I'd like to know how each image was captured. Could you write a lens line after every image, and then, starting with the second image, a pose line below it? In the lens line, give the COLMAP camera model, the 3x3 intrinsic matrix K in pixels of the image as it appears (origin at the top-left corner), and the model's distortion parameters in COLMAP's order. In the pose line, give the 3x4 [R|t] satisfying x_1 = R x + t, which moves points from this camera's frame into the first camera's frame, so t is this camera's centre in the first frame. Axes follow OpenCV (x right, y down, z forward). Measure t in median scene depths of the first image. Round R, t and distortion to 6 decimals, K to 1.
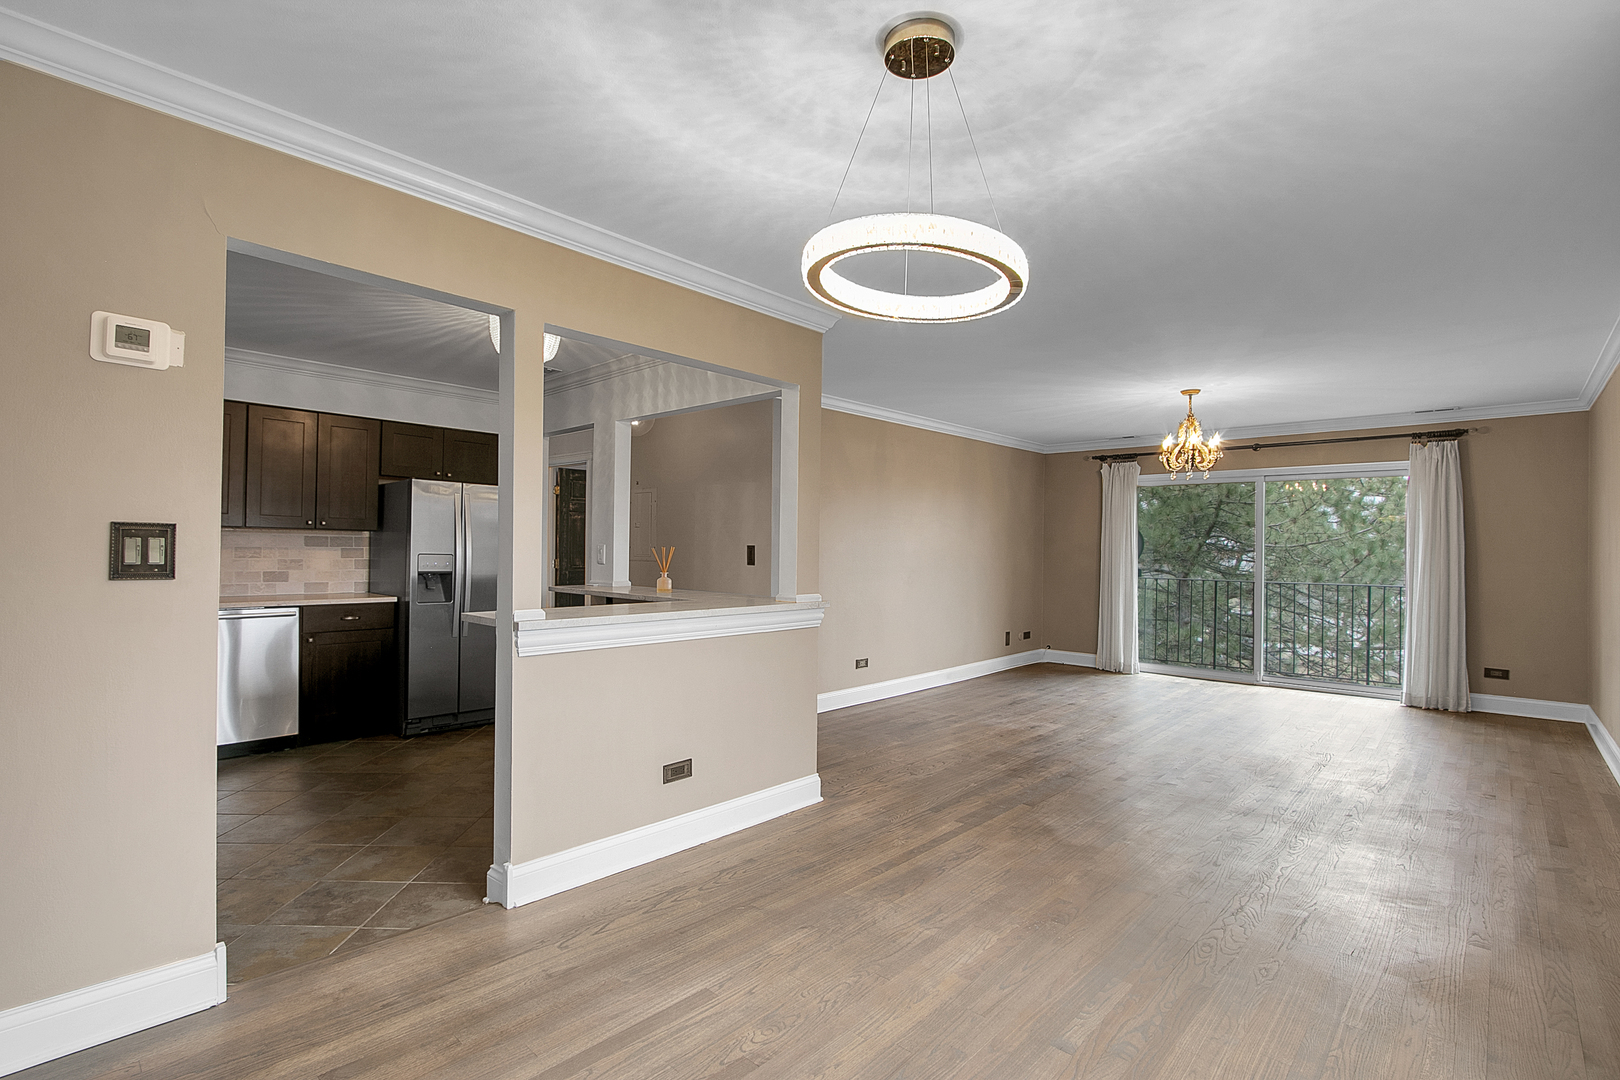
lens RADIAL K [[764.8, 0, 810.0], [0, 764.8, 540.0], [0, 0, 1]] dist [0.000941, 0.001518]
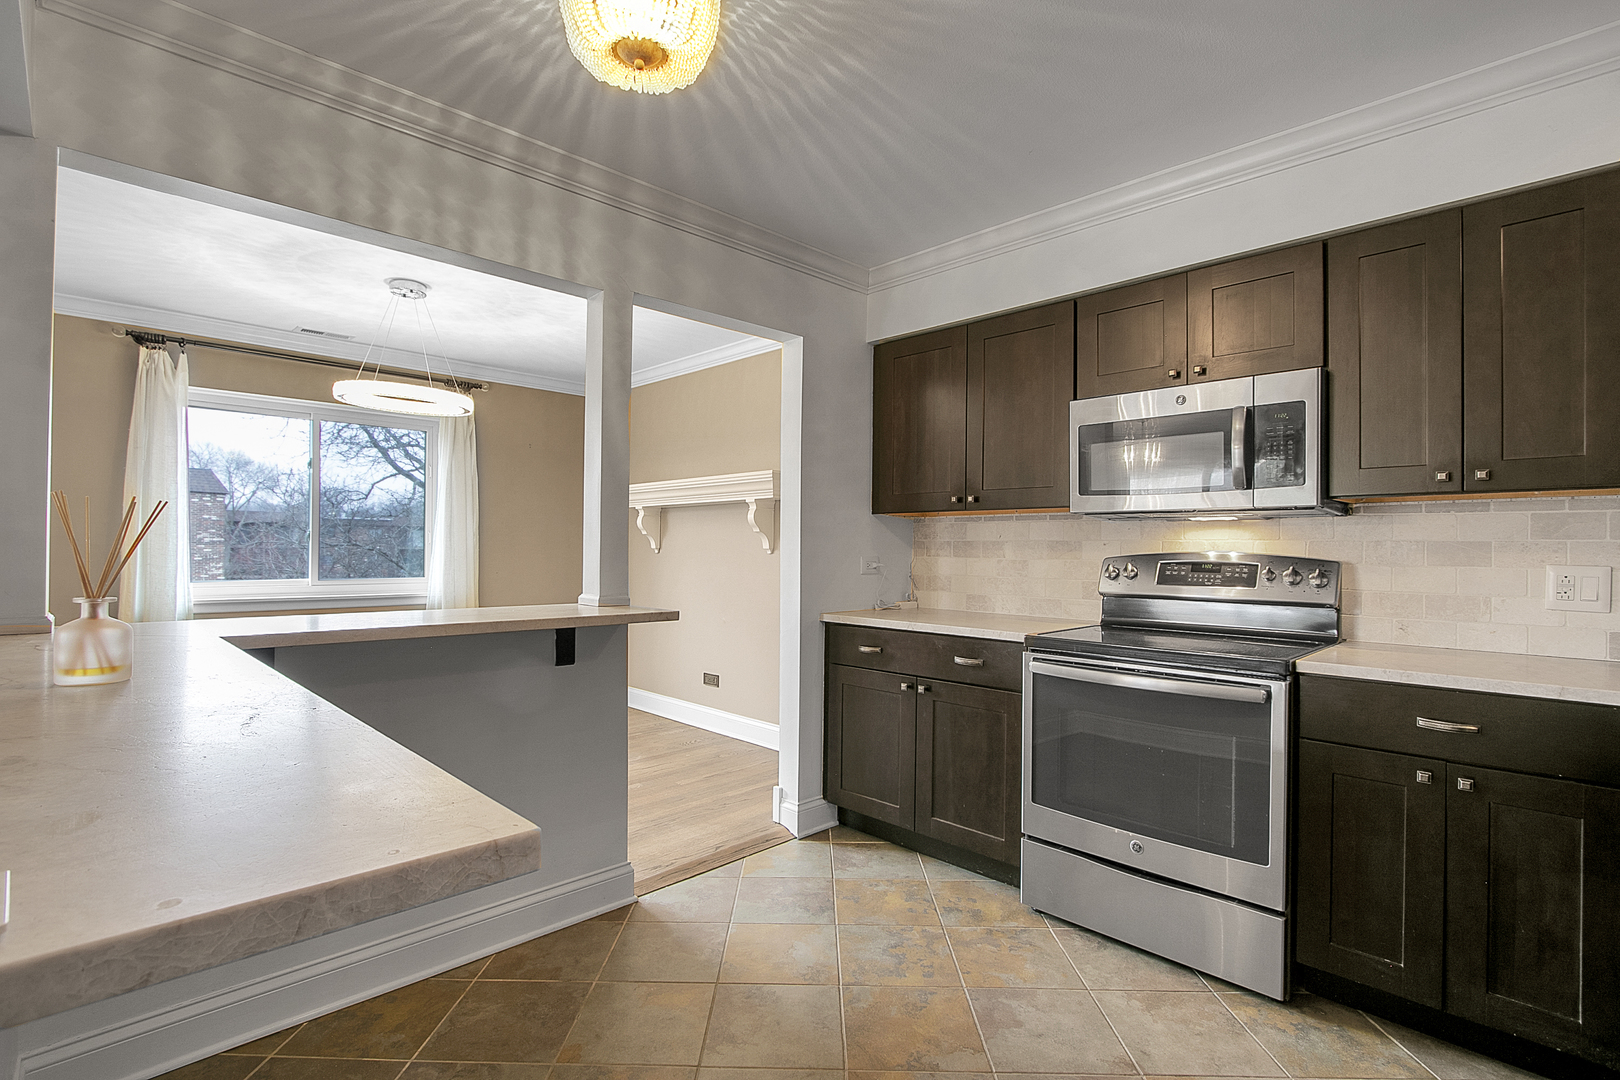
lens RADIAL K [[764.8, 0, 810.0], [0, 764.8, 540.0], [0, 0, 1]] dist [0.000941, 0.001518]
pose [[-0.998807, -0.014412, 0.046650, -0.606770], [-0.015502, 0.999613, -0.023087, 0.038452], [-0.046299, -0.023782, -0.998644, 1.744129]]
